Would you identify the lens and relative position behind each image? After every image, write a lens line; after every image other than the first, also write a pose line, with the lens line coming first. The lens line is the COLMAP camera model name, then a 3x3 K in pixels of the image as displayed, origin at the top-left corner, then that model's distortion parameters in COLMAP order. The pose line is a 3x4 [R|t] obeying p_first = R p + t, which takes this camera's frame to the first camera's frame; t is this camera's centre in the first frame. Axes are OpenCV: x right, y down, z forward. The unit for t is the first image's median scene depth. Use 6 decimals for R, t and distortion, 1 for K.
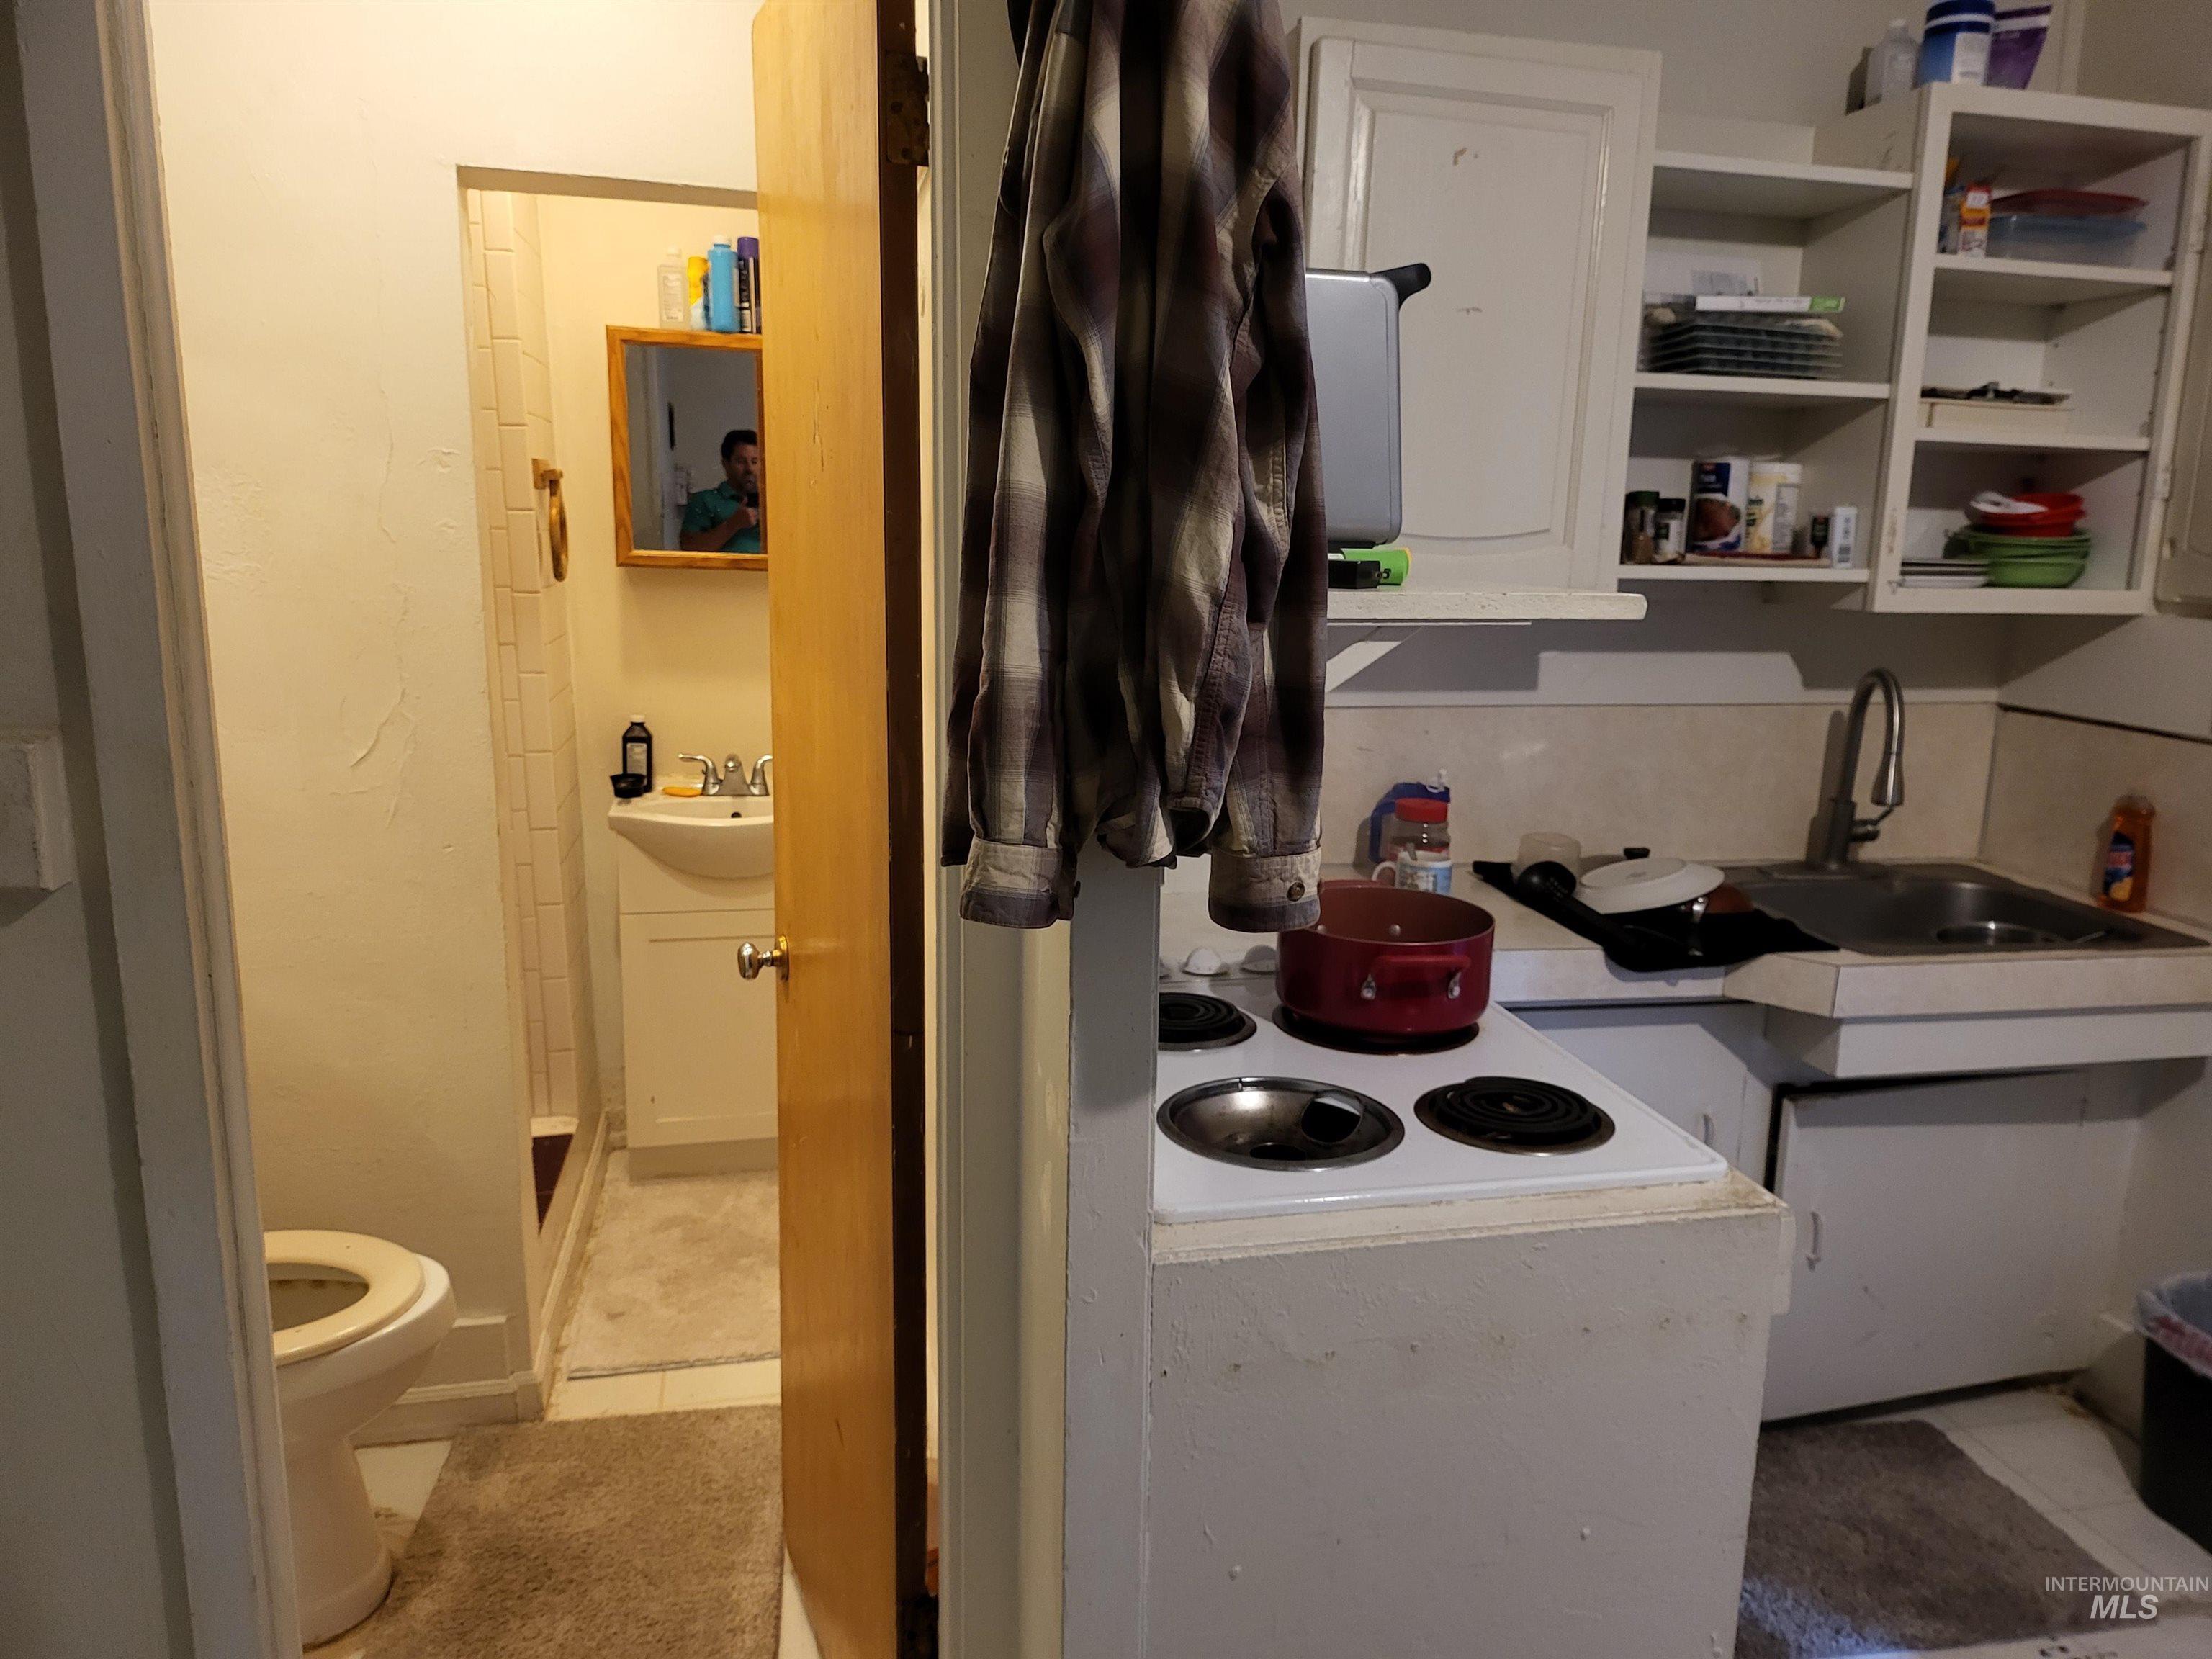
lens RADIAL K [[1578.4, 0, 1152.4], [0, 1578.4, 826.8], [0, 0, 1]] dist [0.026482, -0.000626]
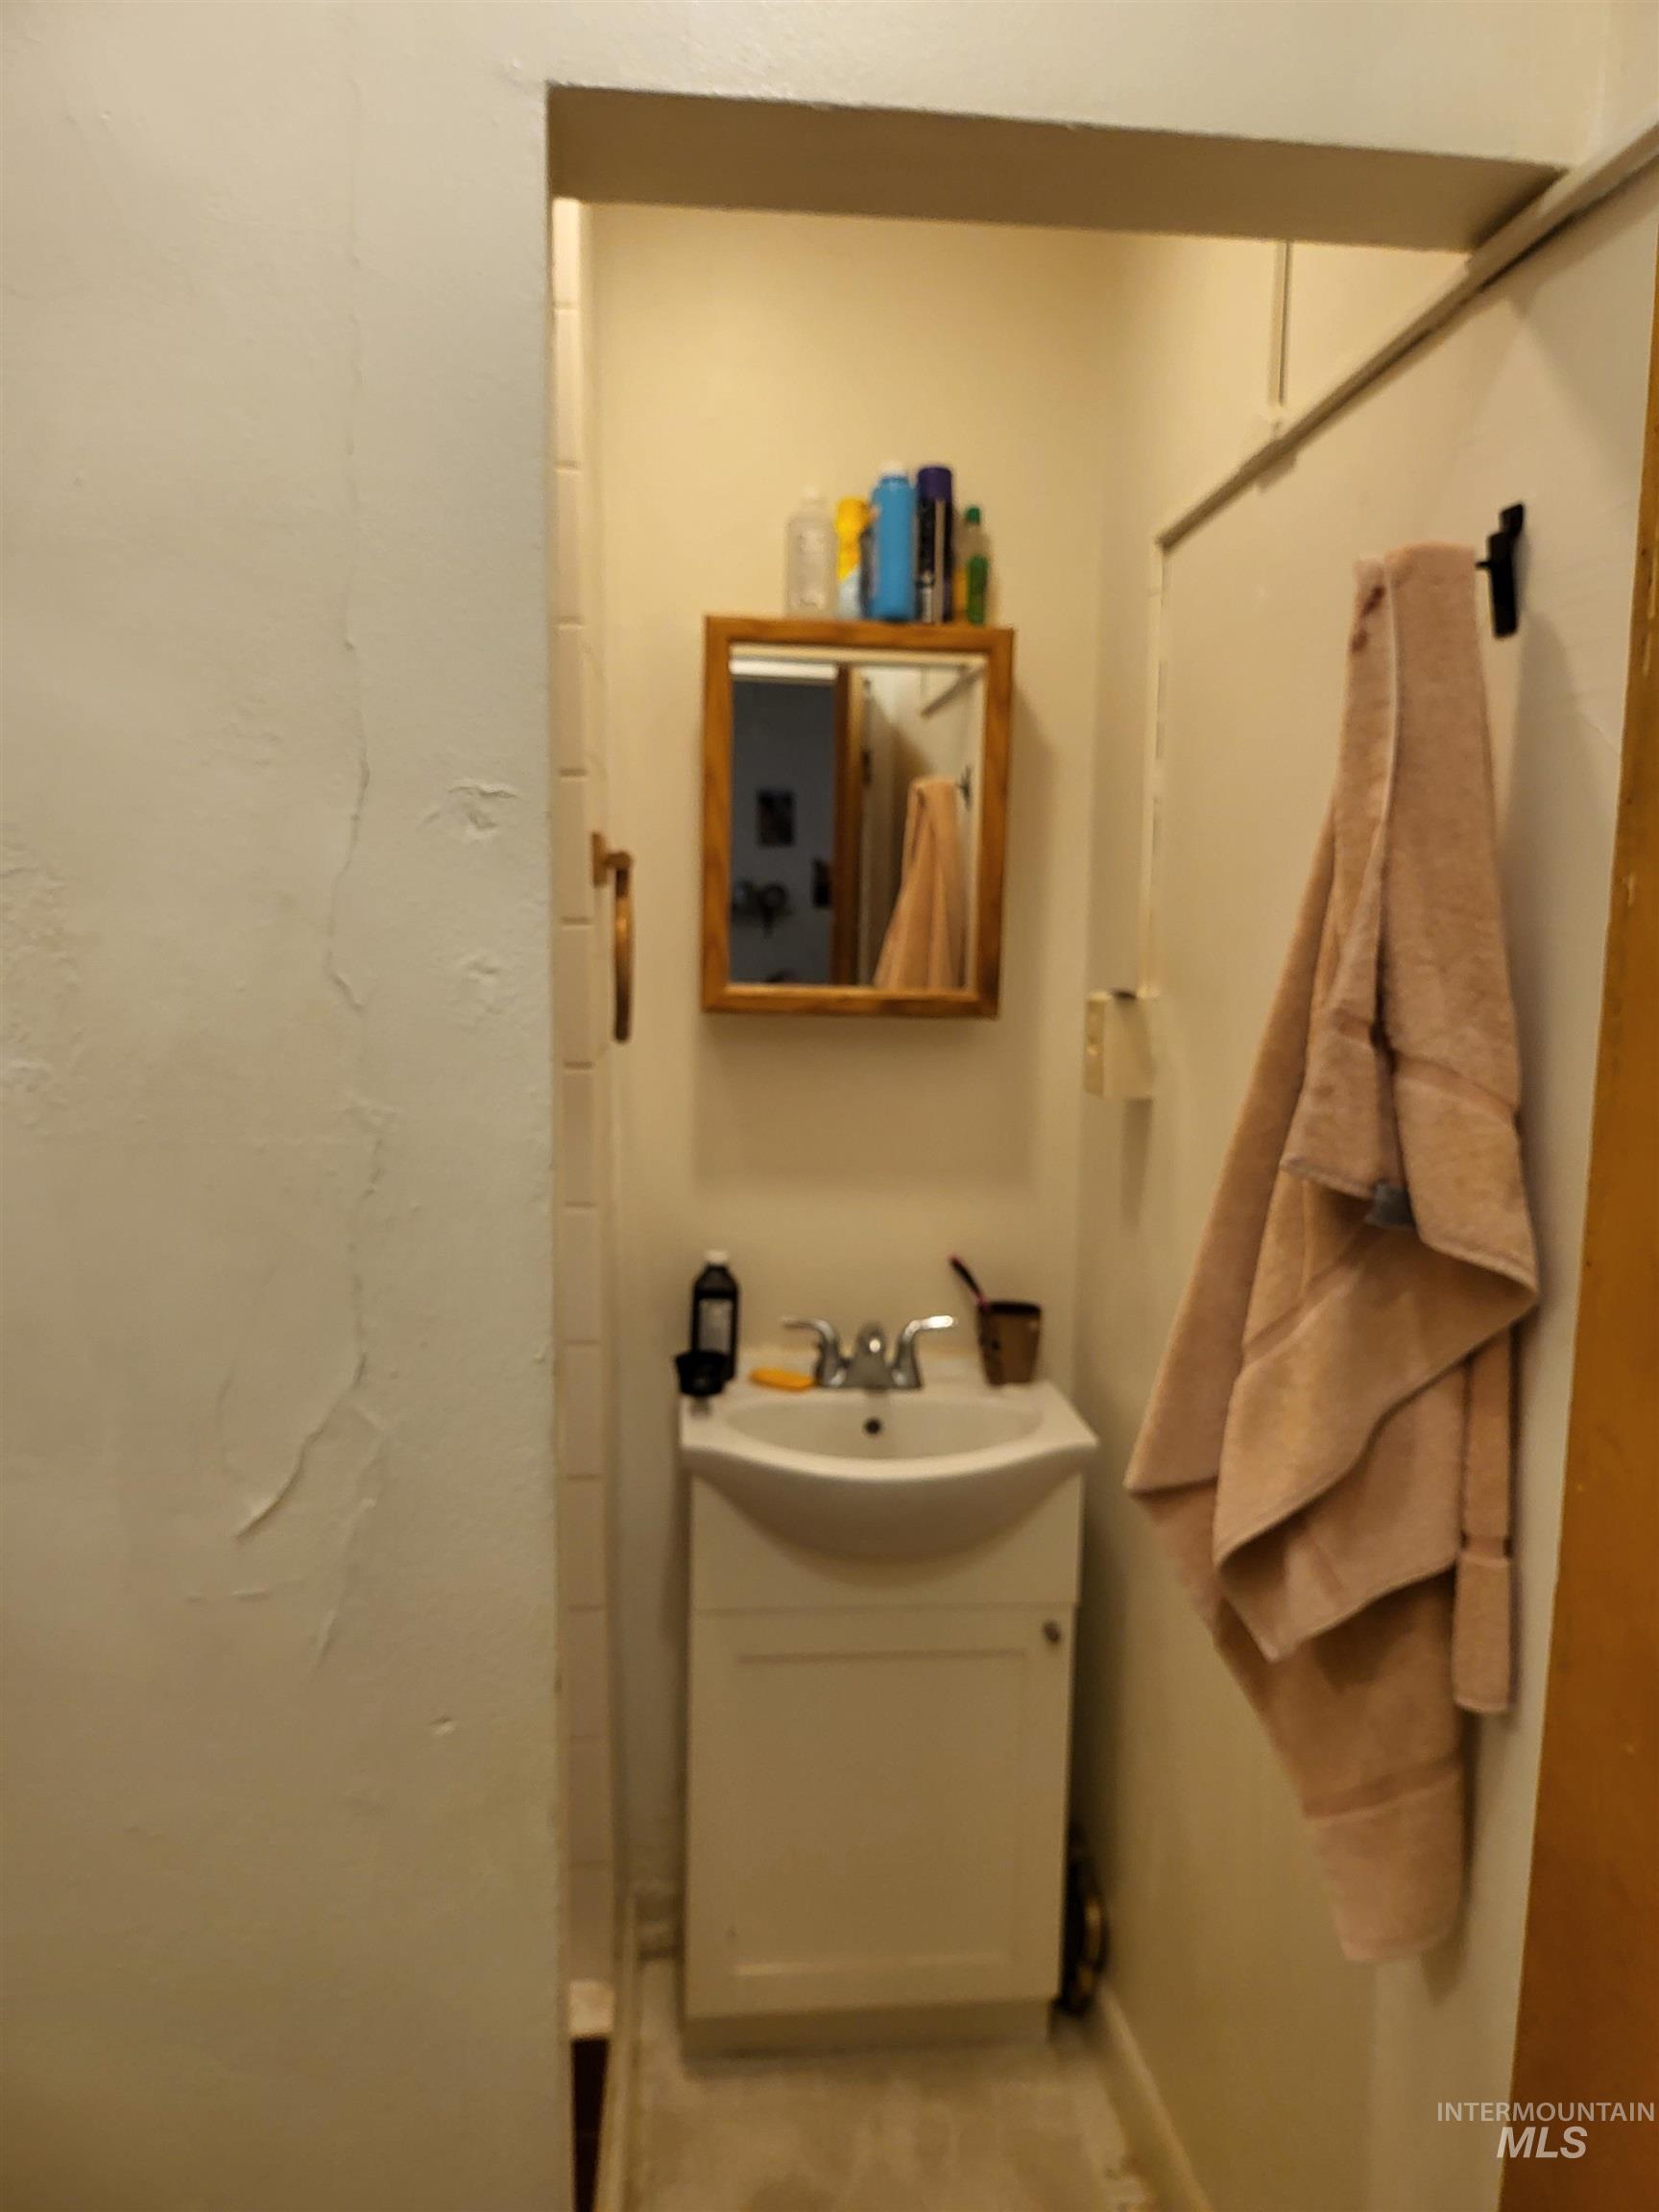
lens RADIAL K [[1555.8, 0, 829.5], [0, 1555.8, 1106.0], [0, 0, 1]] dist [0.054465, -0.064131]
pose [[0.989839, 0.012109, -0.141678, -0.207639], [-0.022334, 0.997240, -0.070810, -0.088971], [0.140429, 0.073255, 0.987377, 0.430173]]
